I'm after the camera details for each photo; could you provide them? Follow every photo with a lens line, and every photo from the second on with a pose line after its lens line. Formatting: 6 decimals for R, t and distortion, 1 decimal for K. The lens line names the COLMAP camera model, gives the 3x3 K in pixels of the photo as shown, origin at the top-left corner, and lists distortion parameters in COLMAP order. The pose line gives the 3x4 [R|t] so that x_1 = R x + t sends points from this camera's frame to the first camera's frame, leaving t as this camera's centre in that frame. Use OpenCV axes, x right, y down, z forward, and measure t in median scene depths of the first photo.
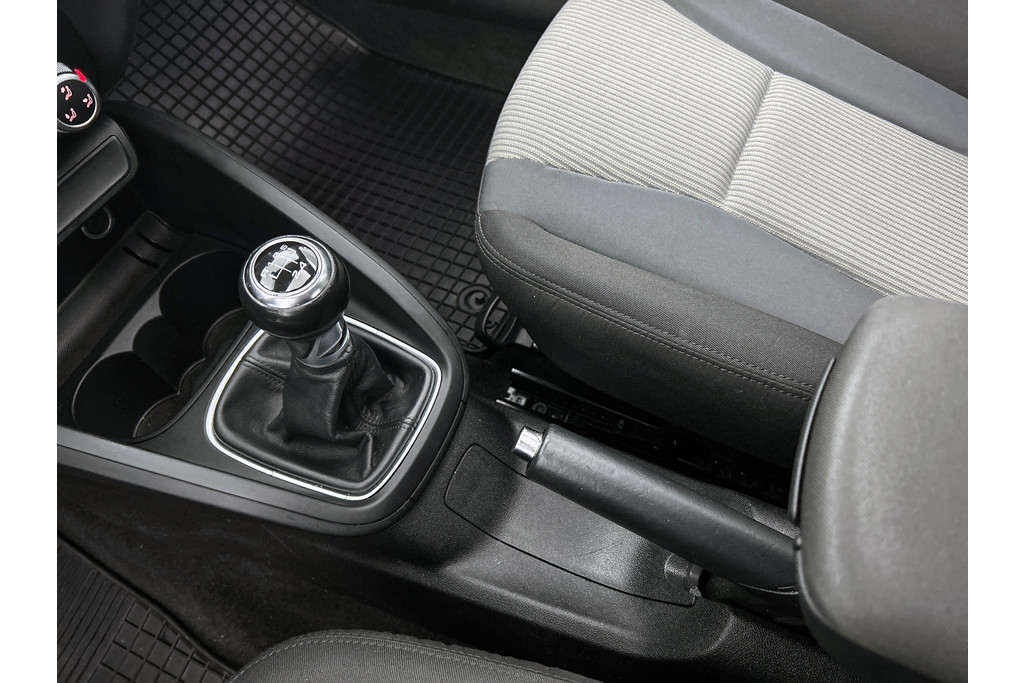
lens RADIAL K [[690.6, 0, 512.0], [0, 690.6, 341.5], [0, 0, 1]] dist [0.025380, -0.003243]
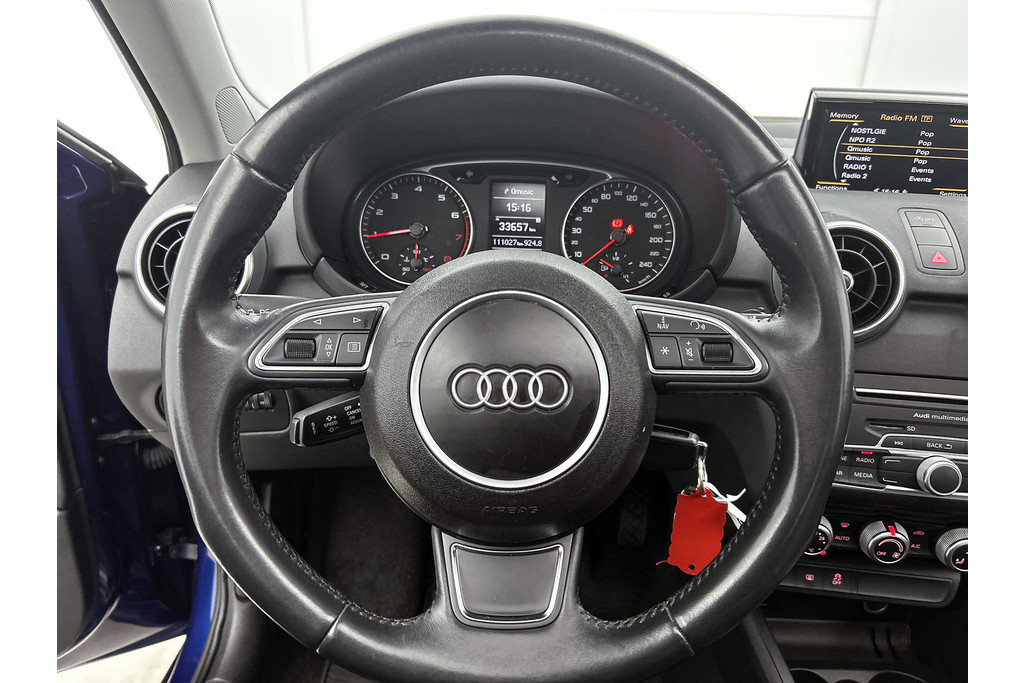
lens RADIAL K [[690.6, 0, 512.0], [0, 690.6, 341.5], [0, 0, 1]] dist [0.025380, -0.003243]
pose [[0.405546, 0.445227, -0.798314, -0.027372], [-0.810821, 0.578443, -0.089297, 0.237701], [0.422021, 0.683503, 0.595585, -0.471079]]
